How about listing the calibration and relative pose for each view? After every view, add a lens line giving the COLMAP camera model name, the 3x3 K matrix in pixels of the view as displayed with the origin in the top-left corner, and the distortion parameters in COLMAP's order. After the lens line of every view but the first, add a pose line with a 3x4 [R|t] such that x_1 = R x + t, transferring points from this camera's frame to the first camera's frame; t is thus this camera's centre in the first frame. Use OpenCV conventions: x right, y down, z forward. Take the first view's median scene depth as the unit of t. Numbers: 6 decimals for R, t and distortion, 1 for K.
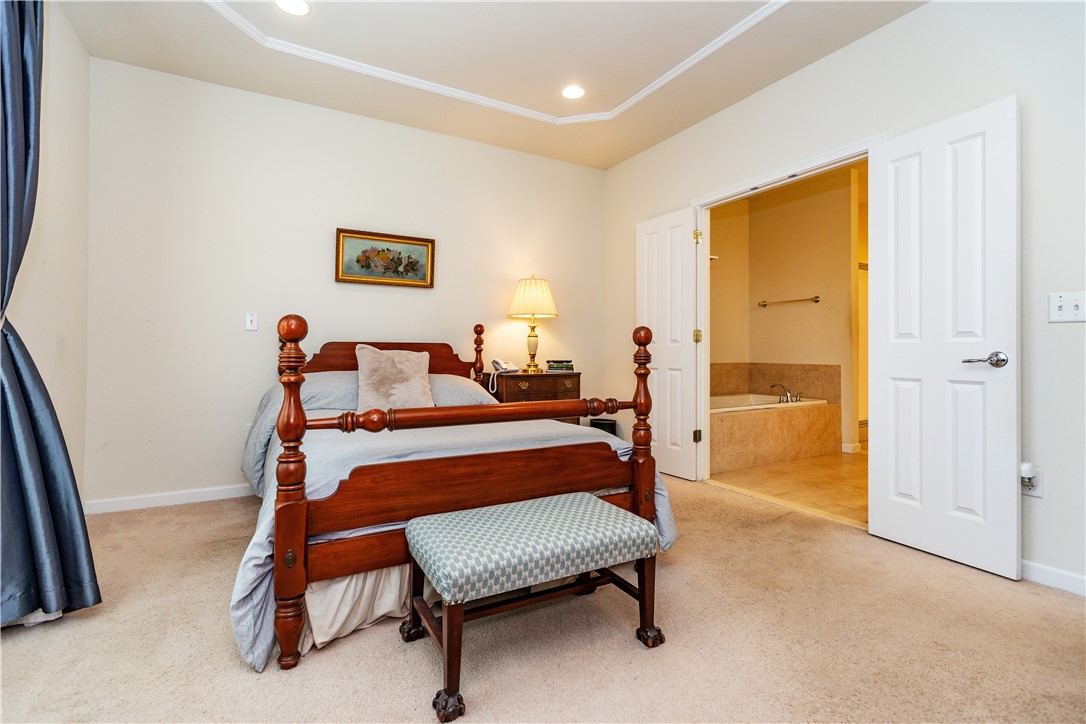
lens RADIAL K [[495.5, 0, 539.2], [0, 495.5, 357.3], [0, 0, 1]] dist [0.001145, -0.000347]
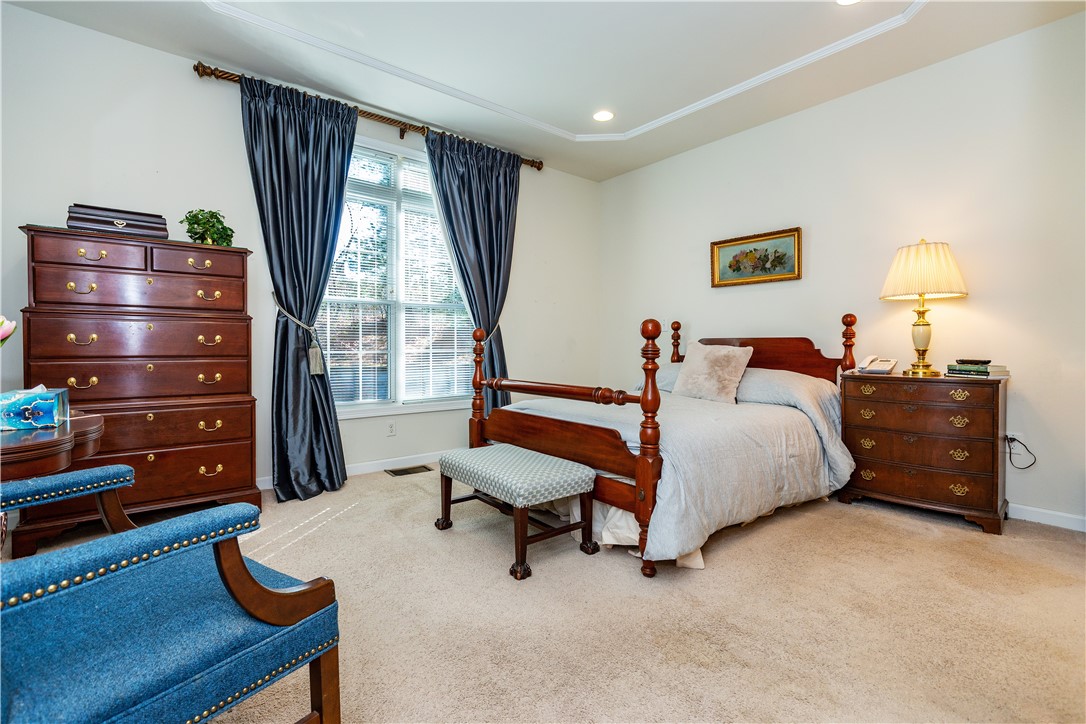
lens RADIAL K [[495.5, 0, 543.6], [0, 495.5, 357.0], [0, 0, 1]] dist [0.001145, -0.000347]
pose [[0.184809, 0.018538, -0.982599, 0.687080], [-0.011729, 0.999792, 0.016657, -0.001925], [0.982704, 0.008447, 0.184989, 0.388277]]
